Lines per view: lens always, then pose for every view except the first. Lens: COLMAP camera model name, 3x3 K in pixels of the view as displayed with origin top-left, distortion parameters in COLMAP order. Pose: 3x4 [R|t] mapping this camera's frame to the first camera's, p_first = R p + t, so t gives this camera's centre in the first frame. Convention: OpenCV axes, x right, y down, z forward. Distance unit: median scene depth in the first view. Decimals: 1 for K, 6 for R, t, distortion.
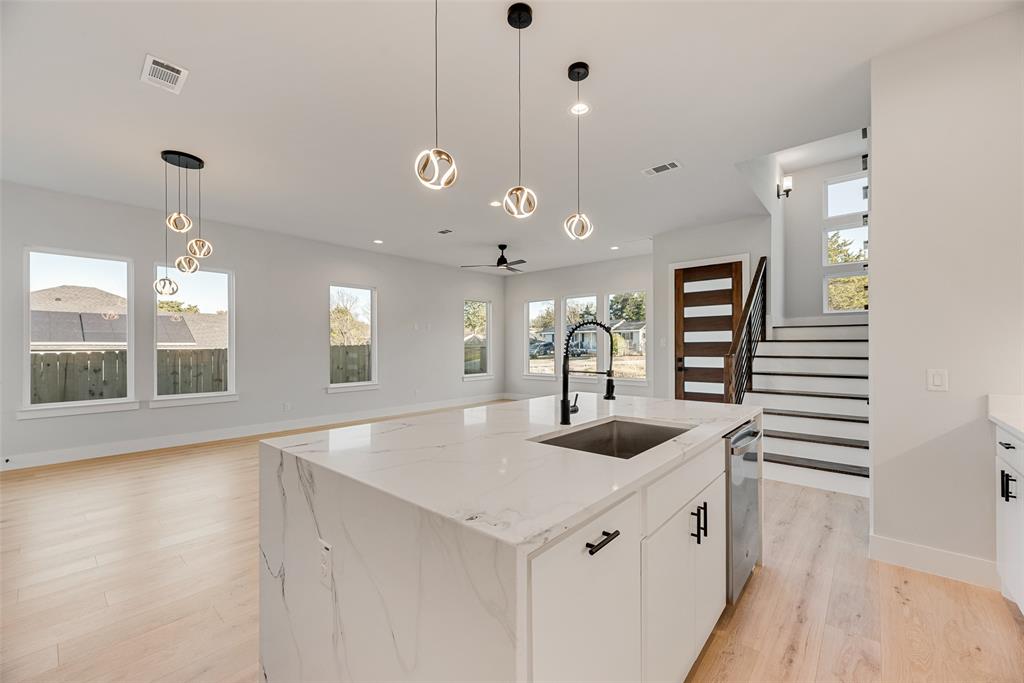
lens RADIAL K [[412.9, 0, 516.2], [0, 412.9, 345.2], [0, 0, 1]] dist [0.003734, -0.000357]
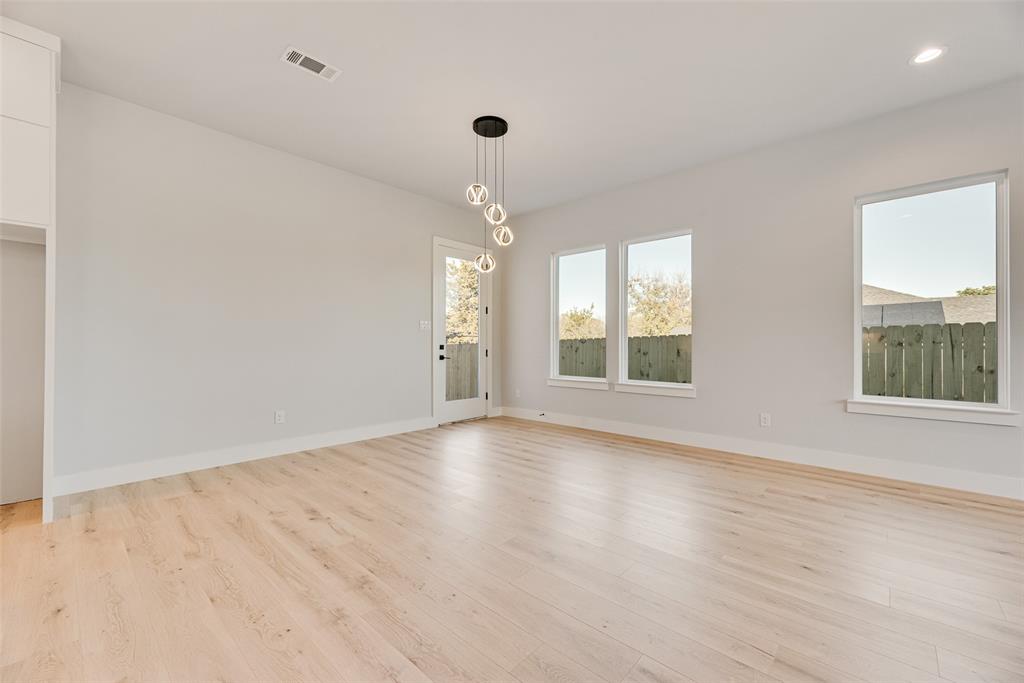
lens RADIAL K [[412.9, 0, 515.7], [0, 412.9, 348.6], [0, 0, 1]] dist [0.003734, -0.000357]
pose [[-0.027474, 0.017155, -0.999475, 0.074173], [0.006560, 0.999834, 0.016980, 0.021497], [0.999601, -0.006090, -0.027582, 0.532264]]
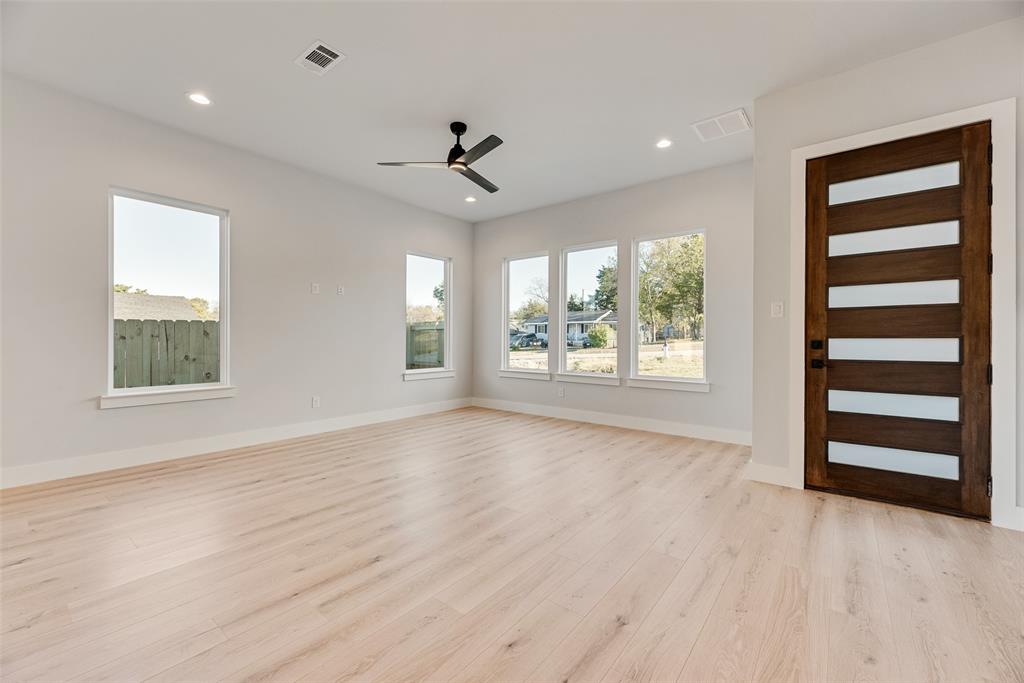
lens RADIAL K [[412.9, 0, 516.5], [0, 412.9, 335.7], [0, 0, 1]] dist [0.003734, -0.000357]
pose [[0.998932, 0.008584, 0.045407, 0.017605], [-0.008339, 0.999950, -0.005598, 0.024674], [-0.045453, 0.005214, 0.998953, 0.432273]]
